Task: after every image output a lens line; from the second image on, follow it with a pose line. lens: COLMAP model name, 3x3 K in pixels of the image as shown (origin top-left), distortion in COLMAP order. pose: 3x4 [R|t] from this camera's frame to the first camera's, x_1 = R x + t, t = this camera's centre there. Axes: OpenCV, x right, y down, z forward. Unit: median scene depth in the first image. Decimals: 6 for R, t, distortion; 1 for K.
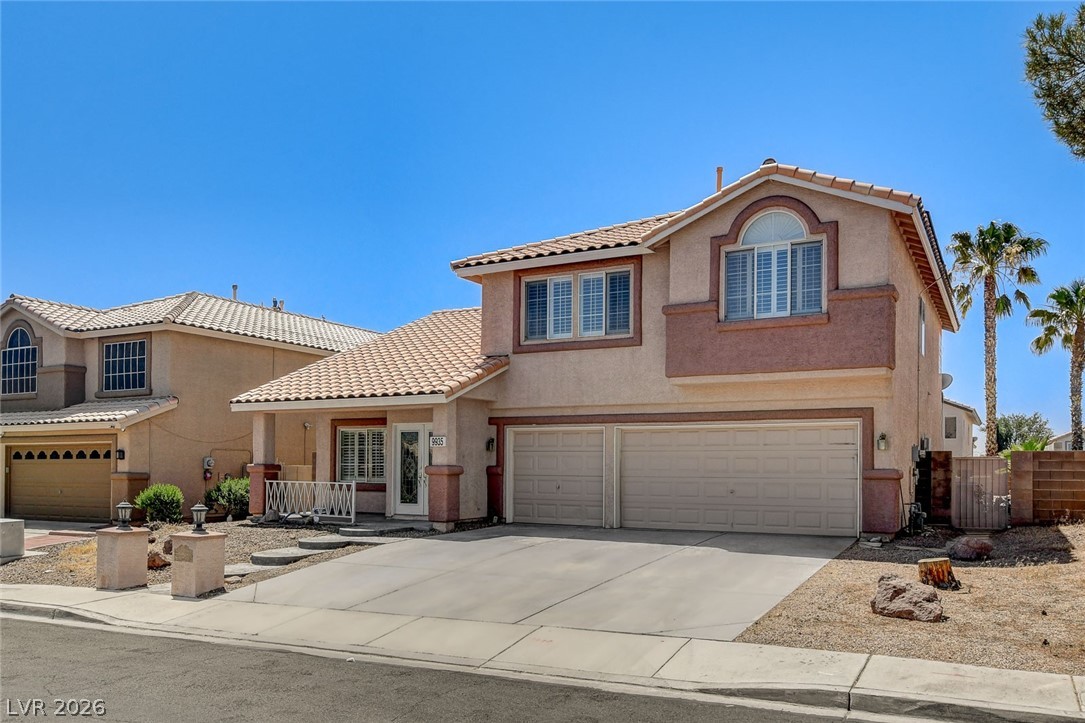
lens RADIAL K [[833.4, 0, 557.8], [0, 833.4, 332.8], [0, 0, 1]] dist [-0.001904, 0.009906]
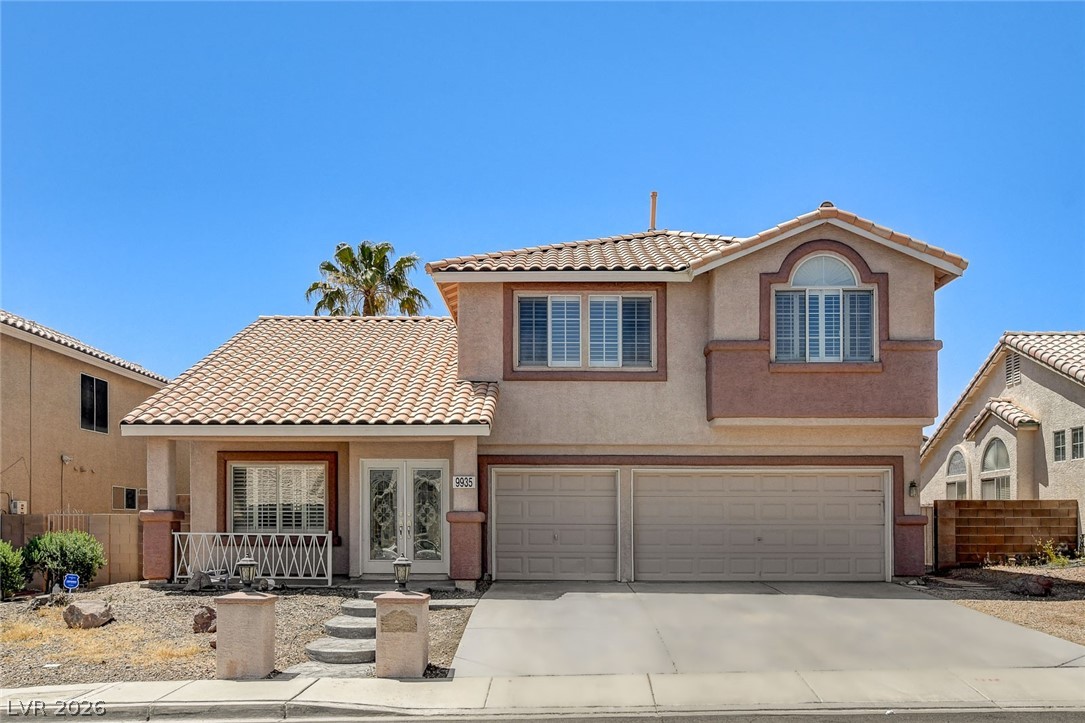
lens RADIAL K [[991.9, 0, 552.1], [0, 991.9, 363.5], [0, 0, 1]] dist [0.007231, 0.000000]
pose [[0.887360, 0.070569, 0.455645, -0.525555], [-0.070850, 0.997351, -0.016487, 0.023623], [-0.455602, -0.017653, 0.890009, 0.091409]]
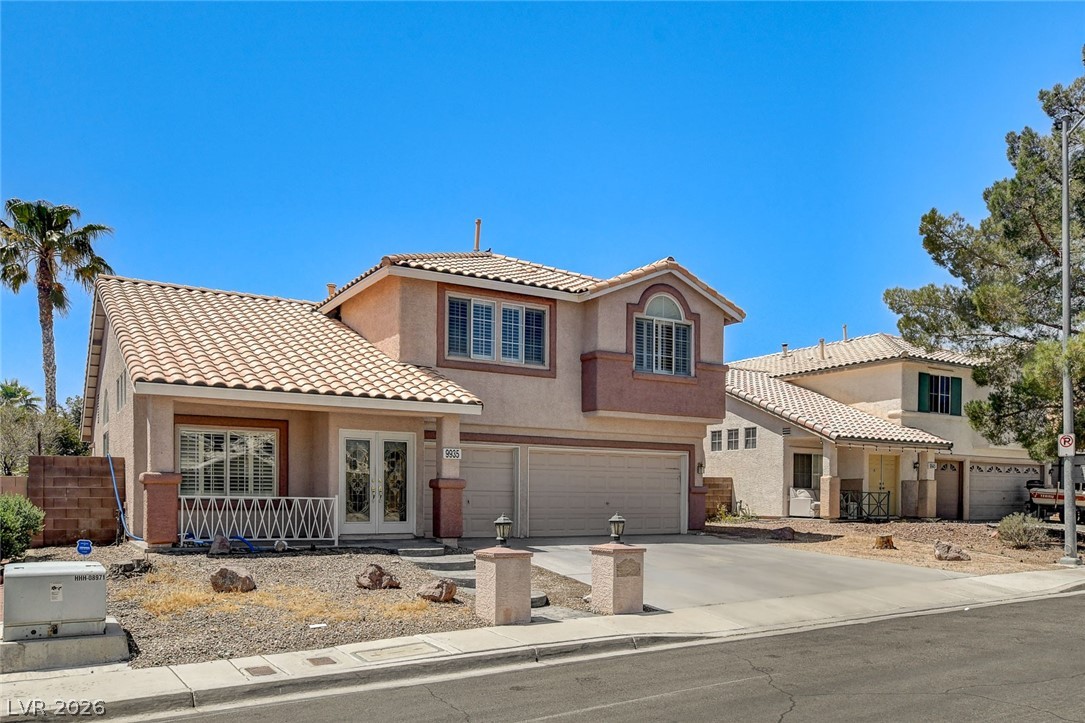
lens RADIAL K [[833.4, 0, 542.3], [0, 833.4, 368.6], [0, 0, 1]] dist [-0.001904, 0.009906]
pose [[0.514756, 0.129588, 0.847486, -0.918227], [-0.141940, 0.987751, -0.064822, 0.081888], [-0.845505, -0.086925, 0.526844, 0.422239]]
